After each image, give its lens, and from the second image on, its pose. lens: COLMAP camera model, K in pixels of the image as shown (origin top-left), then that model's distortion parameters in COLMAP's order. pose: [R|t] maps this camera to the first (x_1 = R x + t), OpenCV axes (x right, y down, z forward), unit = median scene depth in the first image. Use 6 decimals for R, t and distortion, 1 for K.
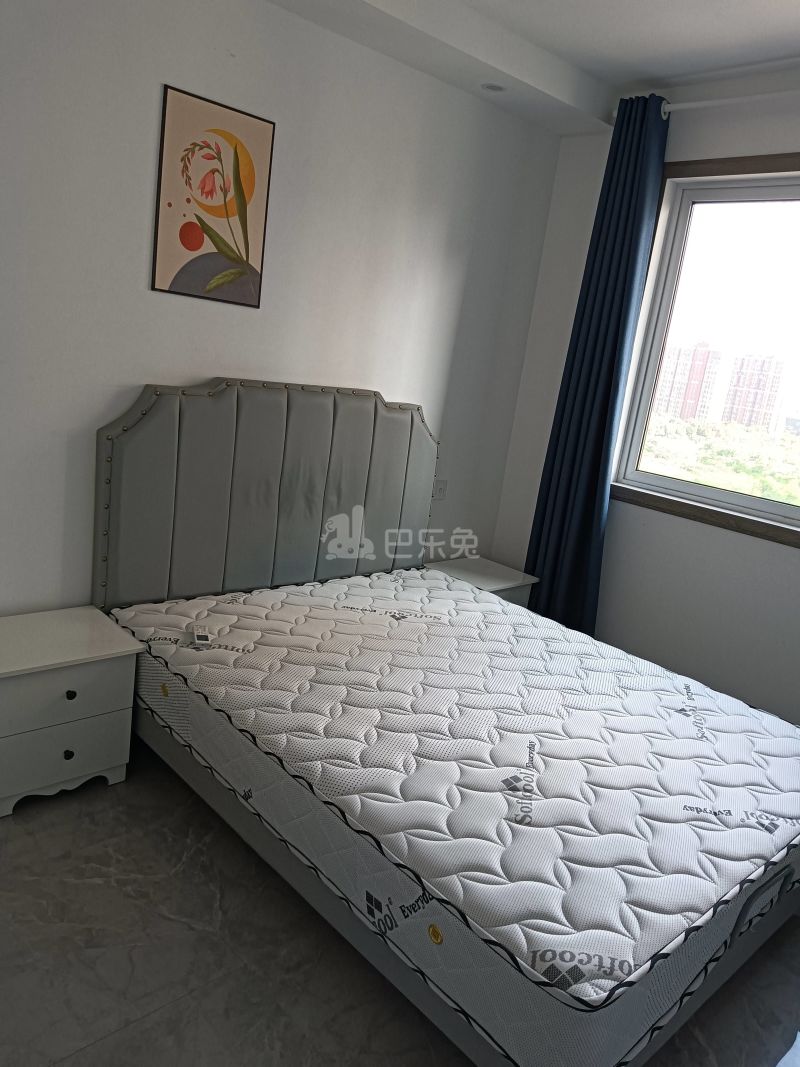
lens RADIAL K [[777.2, 0, 398.0], [0, 777.2, 536.2], [0, 0, 1]] dist [0.057770, -0.084294]
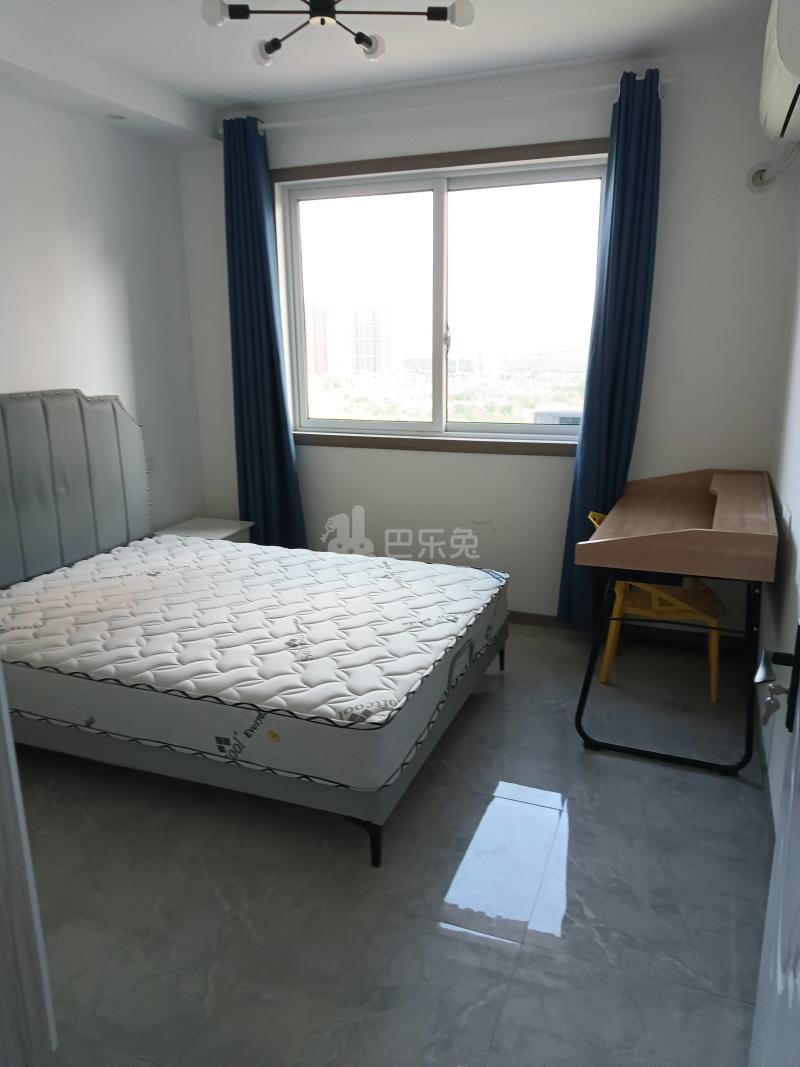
lens RADIAL K [[777.2, 0, 406.6], [0, 777.2, 524.5], [0, 0, 1]] dist [0.057770, -0.084294]
pose [[0.884763, -0.234925, 0.402497, -0.141148], [0.226546, 0.971548, 0.069070, 0.043265], [-0.407272, 0.030073, 0.912812, -0.285883]]
